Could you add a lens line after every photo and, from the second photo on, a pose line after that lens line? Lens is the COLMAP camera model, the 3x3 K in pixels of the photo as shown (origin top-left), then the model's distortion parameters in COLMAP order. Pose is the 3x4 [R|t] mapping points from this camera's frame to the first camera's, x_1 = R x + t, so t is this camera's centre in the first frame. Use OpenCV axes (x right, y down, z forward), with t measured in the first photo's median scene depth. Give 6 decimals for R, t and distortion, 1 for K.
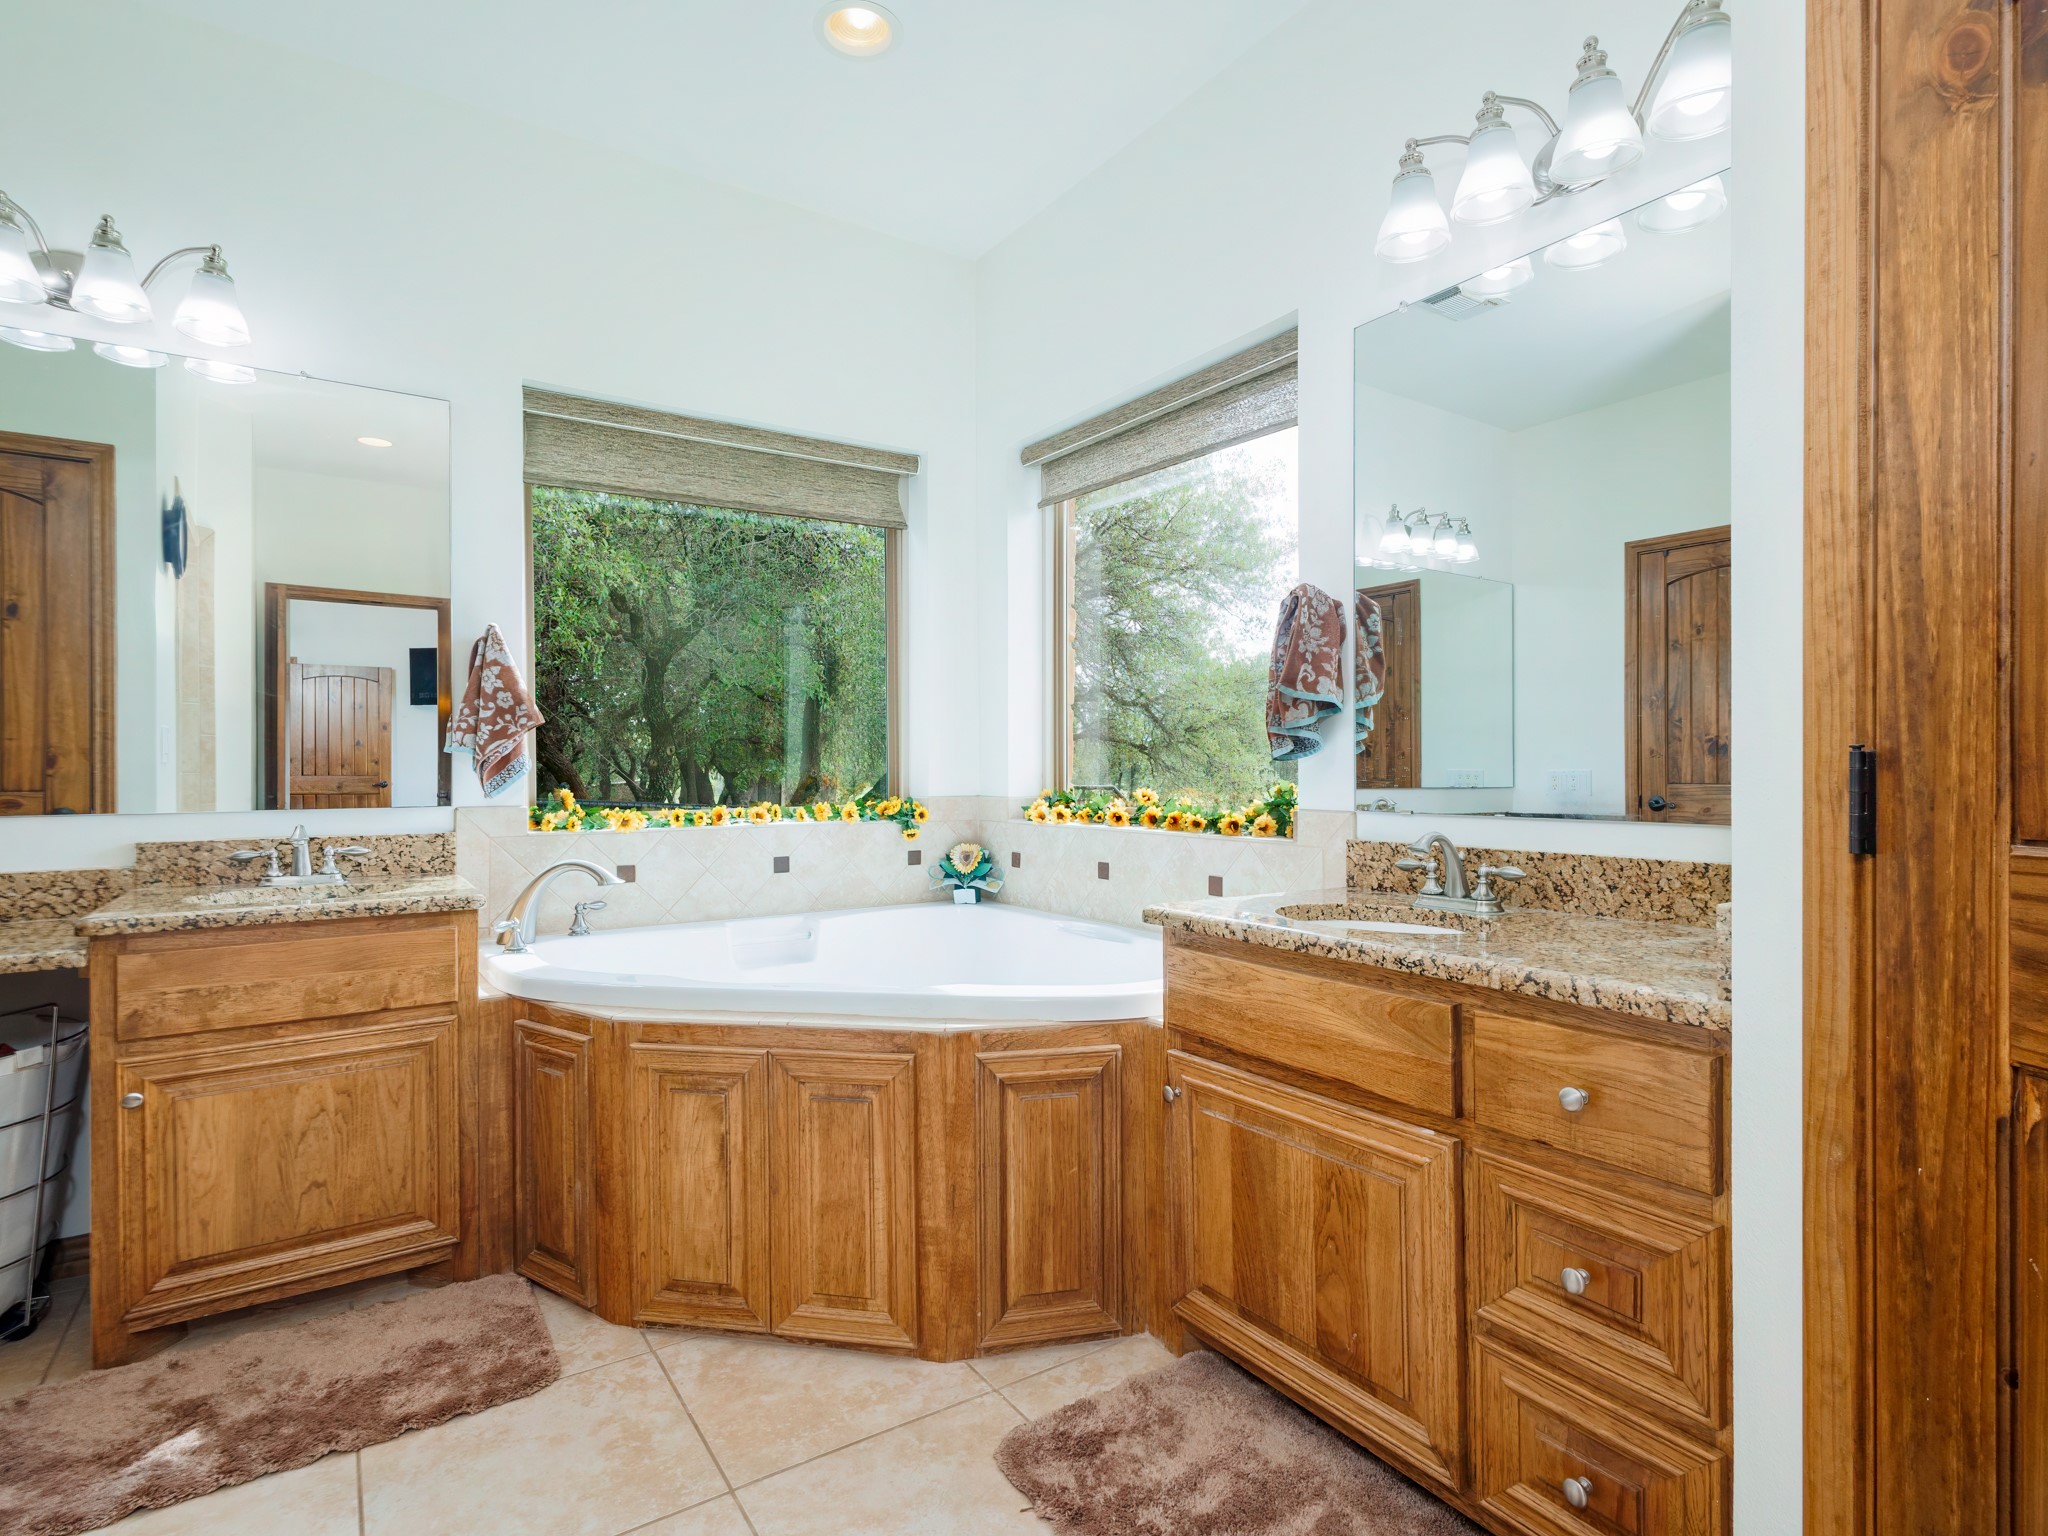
lens RADIAL K [[1060.3, 0, 1024.0], [0, 1060.3, 768.0], [0, 0, 1]] dist [0.004626, -0.001762]
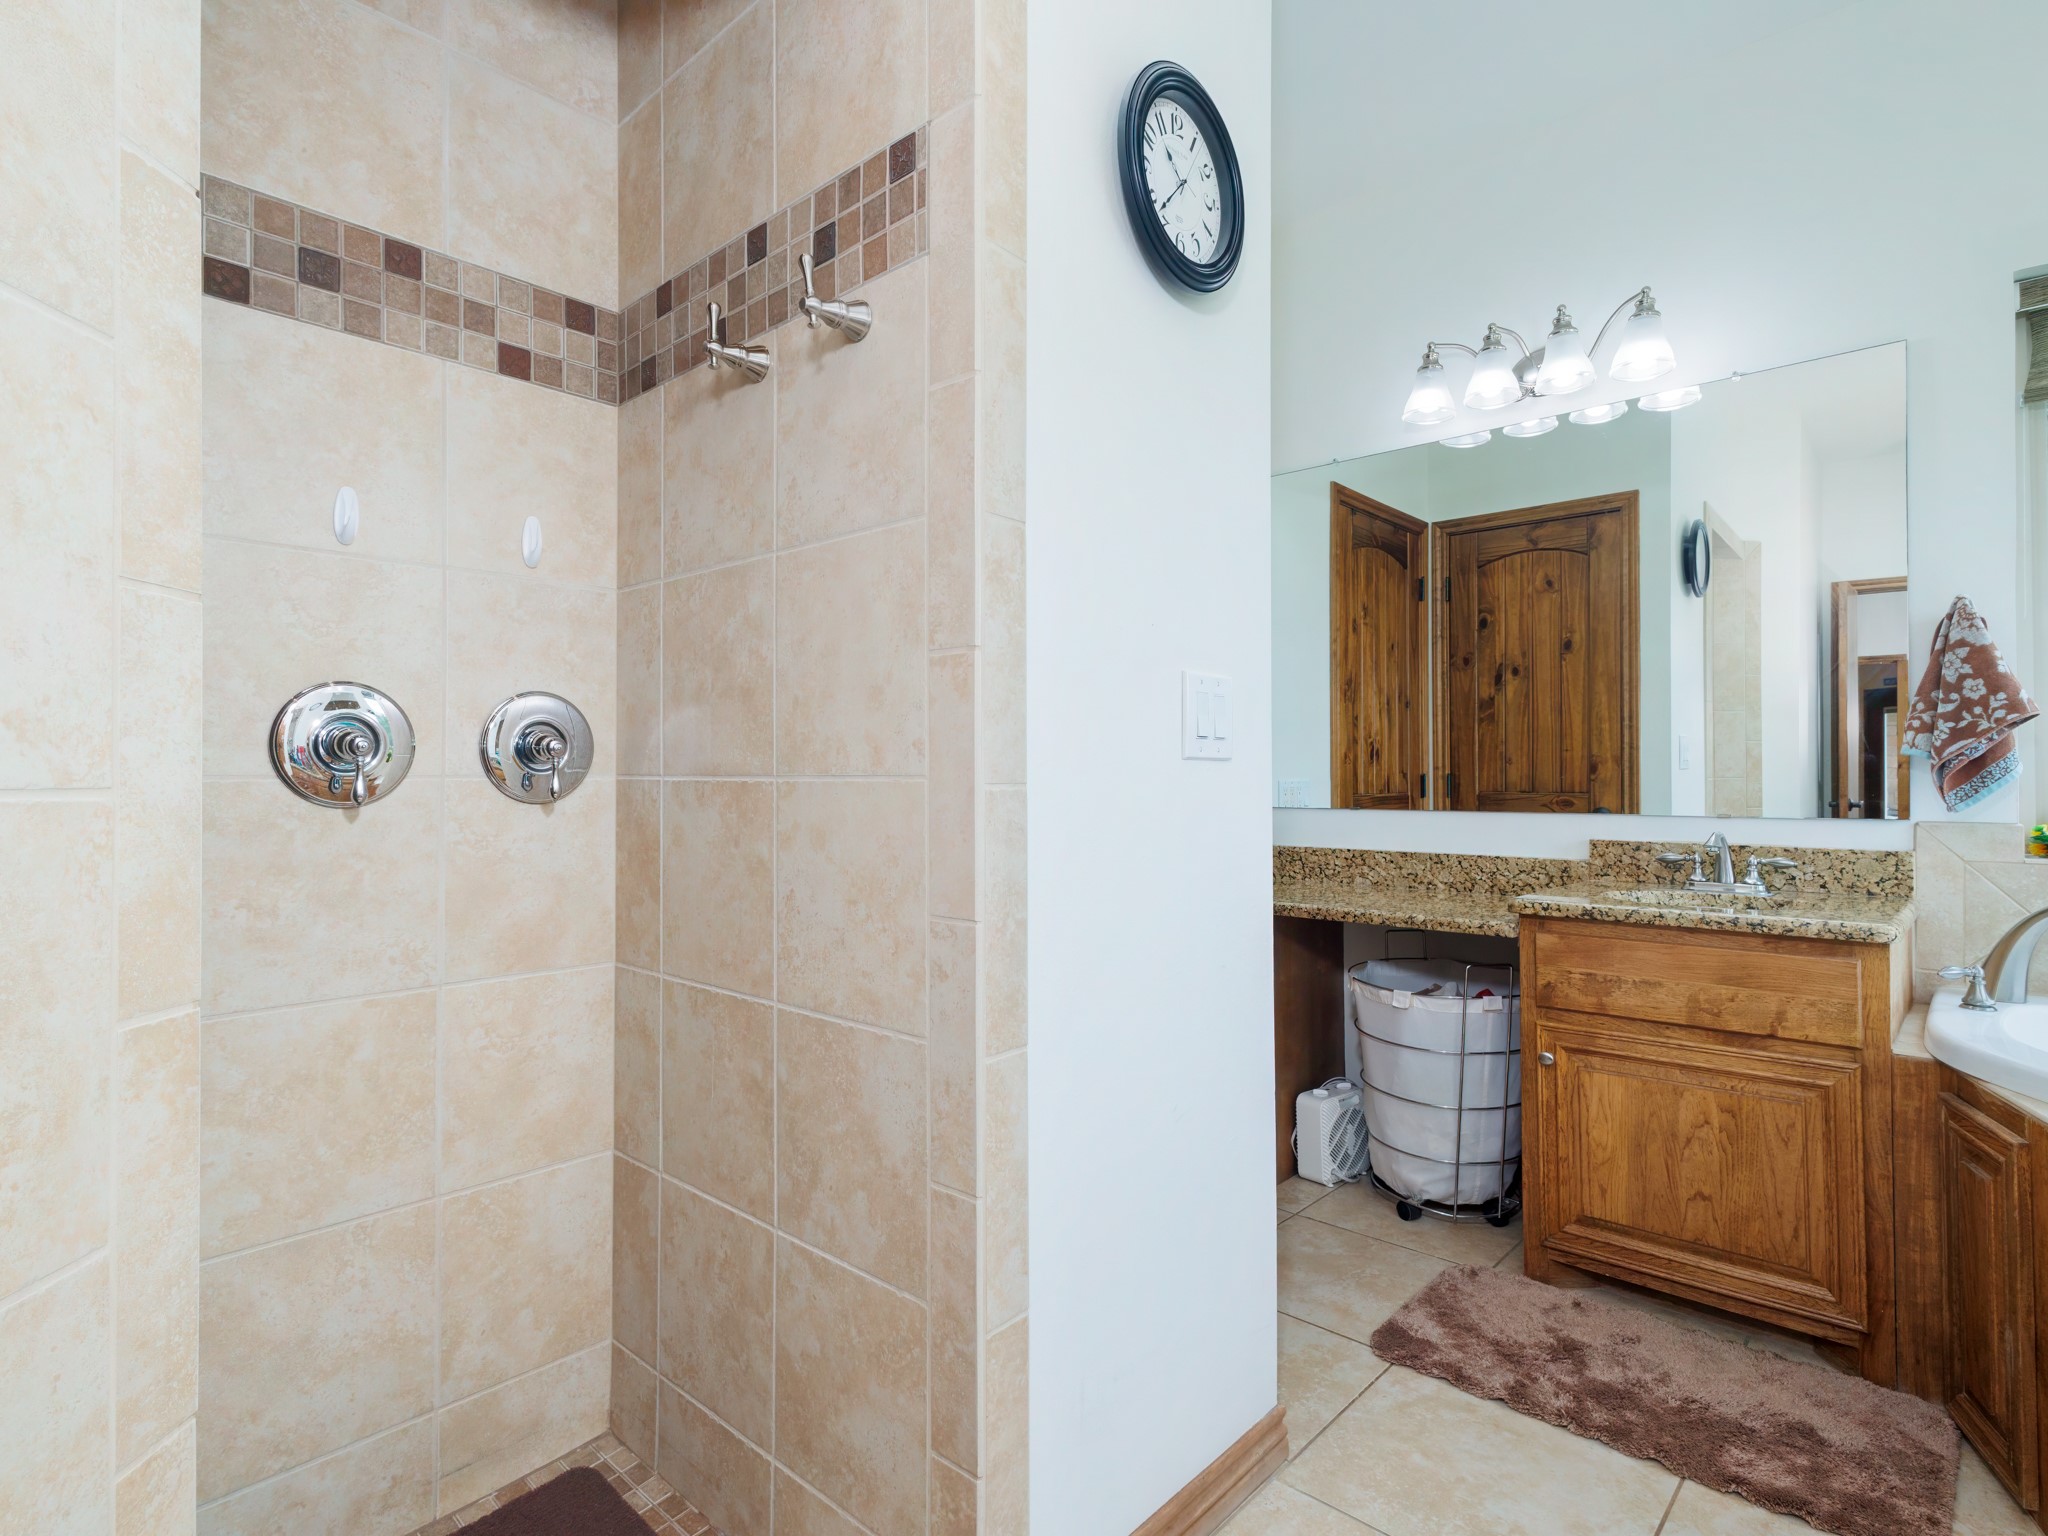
lens RADIAL K [[1060.3, 0, 1024.0], [0, 1060.3, 768.0], [0, 0, 1]] dist [0.004626, -0.001762]
pose [[0.230644, -0.003855, -0.973031, 0.145585], [-0.001220, 0.999990, -0.004251, -0.000881], [0.973038, 0.002167, 0.230637, 0.152023]]
